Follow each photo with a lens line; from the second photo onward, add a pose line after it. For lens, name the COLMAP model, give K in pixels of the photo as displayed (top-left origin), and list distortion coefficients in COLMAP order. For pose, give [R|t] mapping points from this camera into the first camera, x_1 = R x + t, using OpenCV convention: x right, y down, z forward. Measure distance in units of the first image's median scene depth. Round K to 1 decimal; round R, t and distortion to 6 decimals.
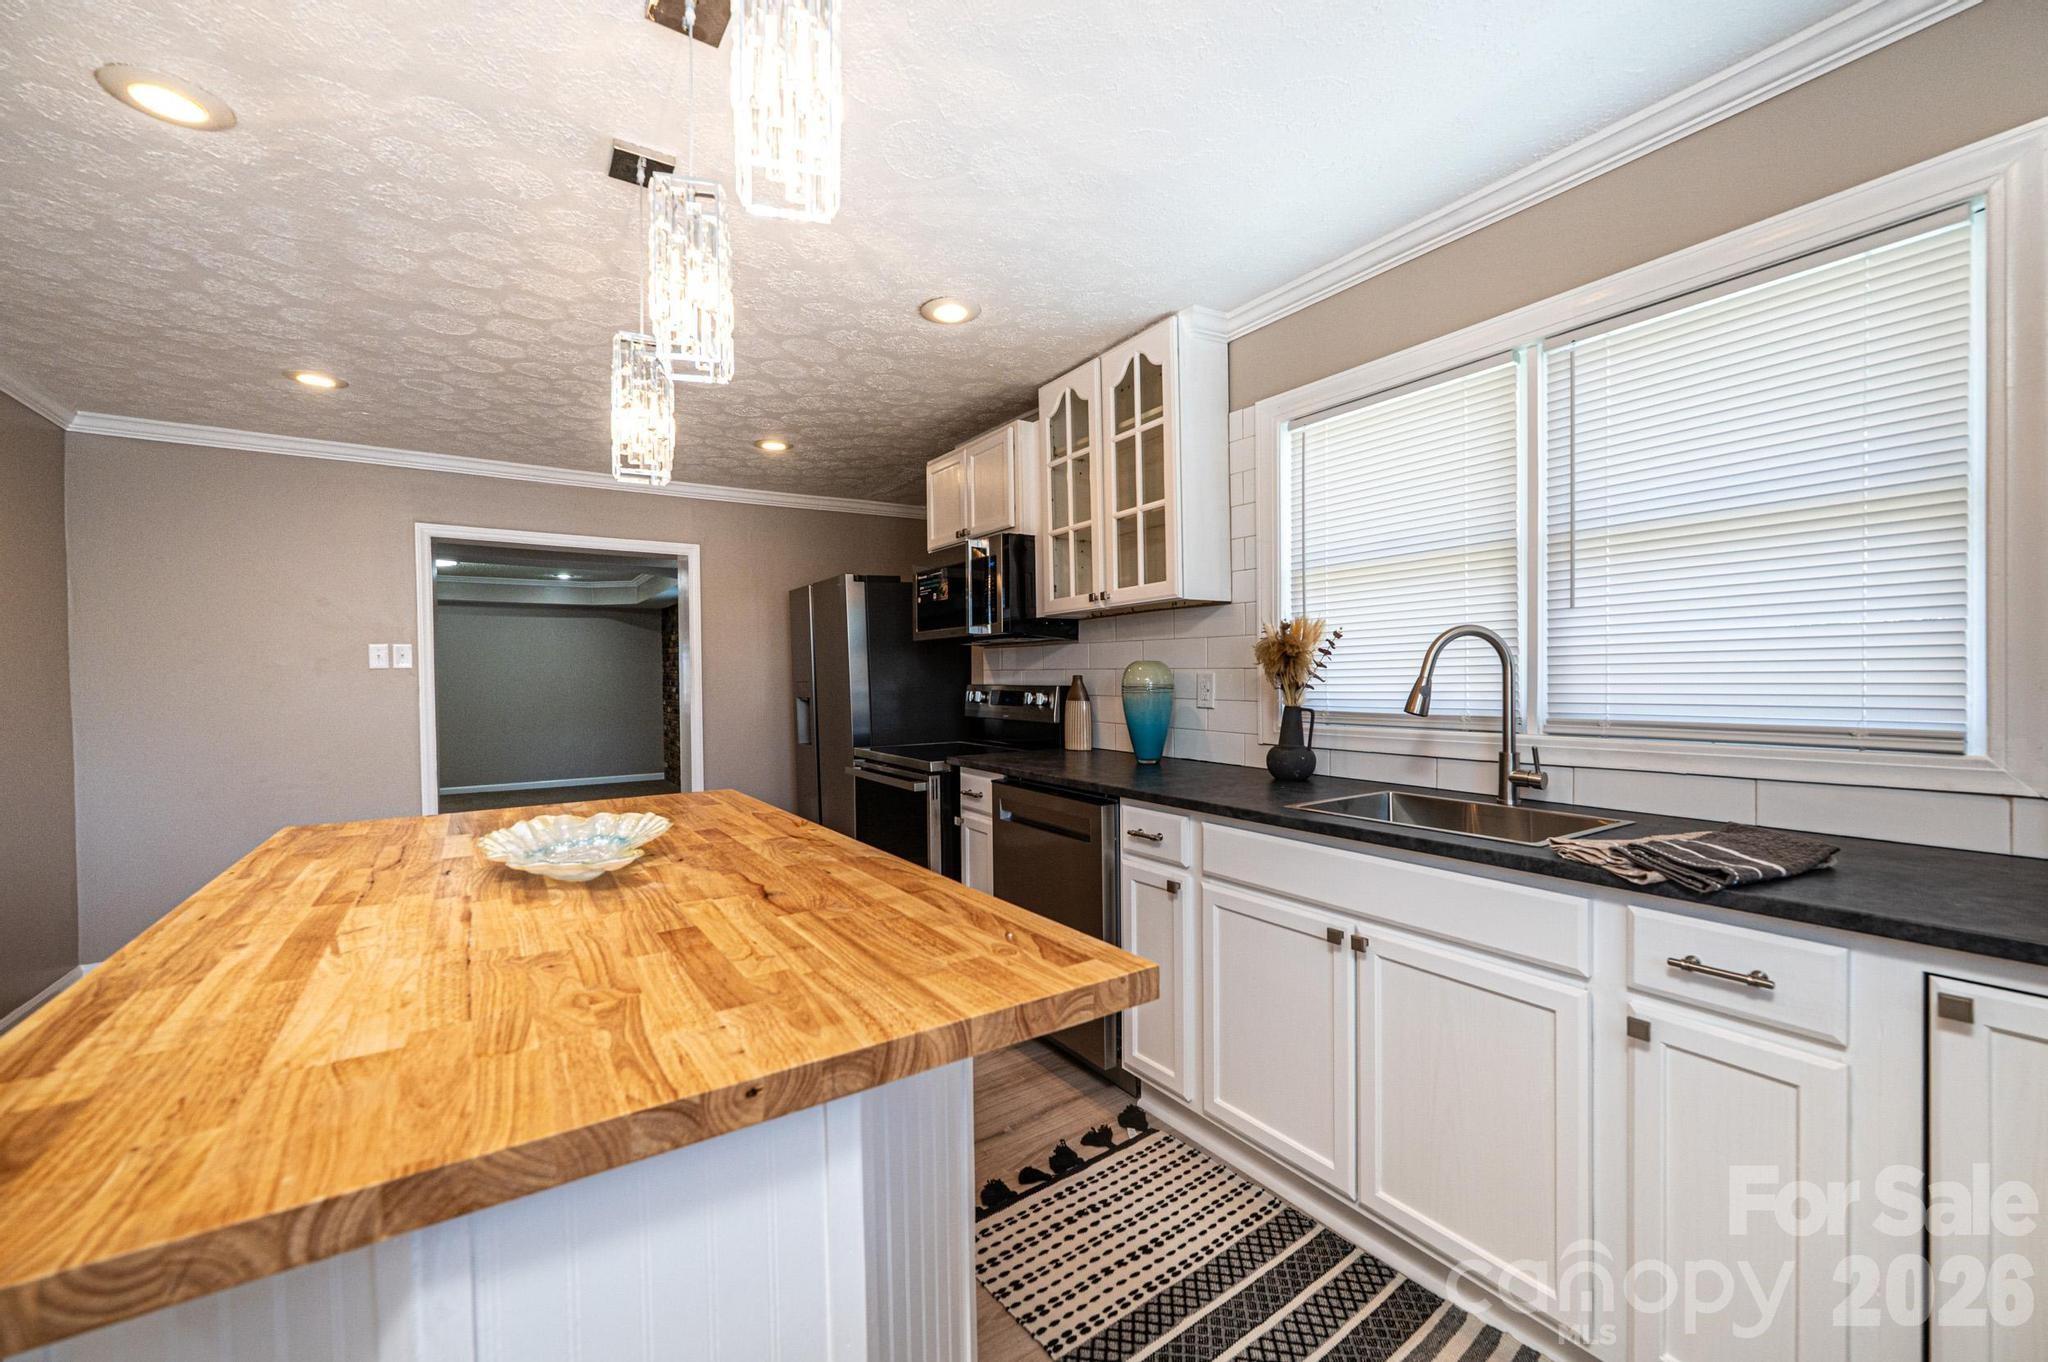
lens RADIAL K [[824.7, 0, 1024.0], [0, 824.7, 681.0], [0, 0, 1]] dist [-0.000828, 0.000141]
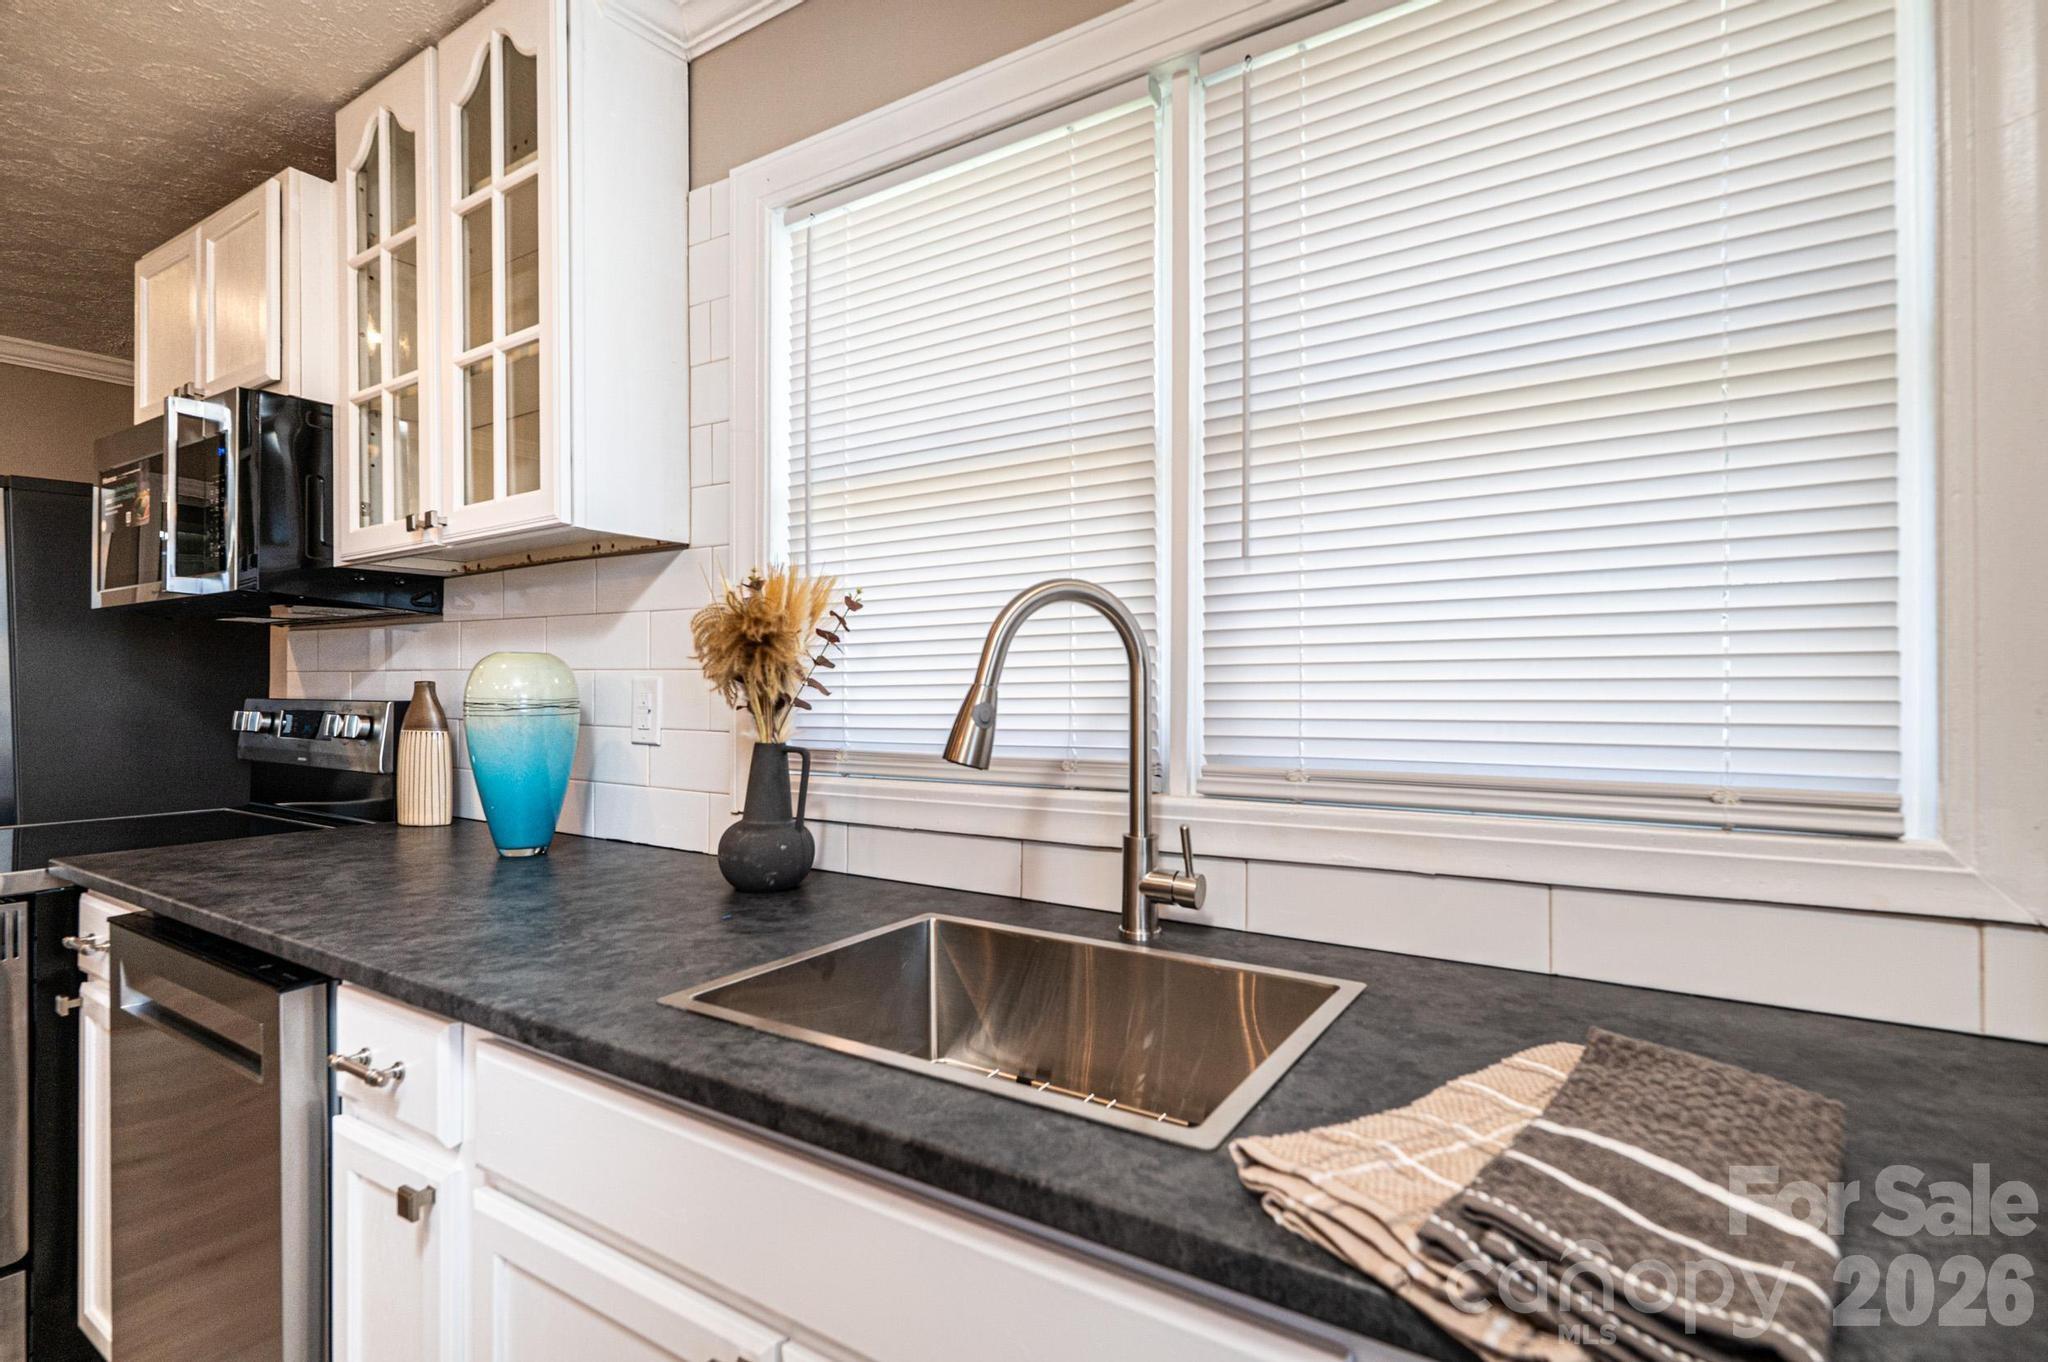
lens RADIAL K [[977.6, 0, 1024.0], [0, 977.6, 681.0], [0, 0, 1]] dist [-0.003995, -0.000354]
pose [[0.917535, 0.011340, 0.397492, 0.235981], [-0.005297, 0.999853, -0.016297, 0.001554], [-0.397619, 0.012848, 0.917461, 0.397292]]
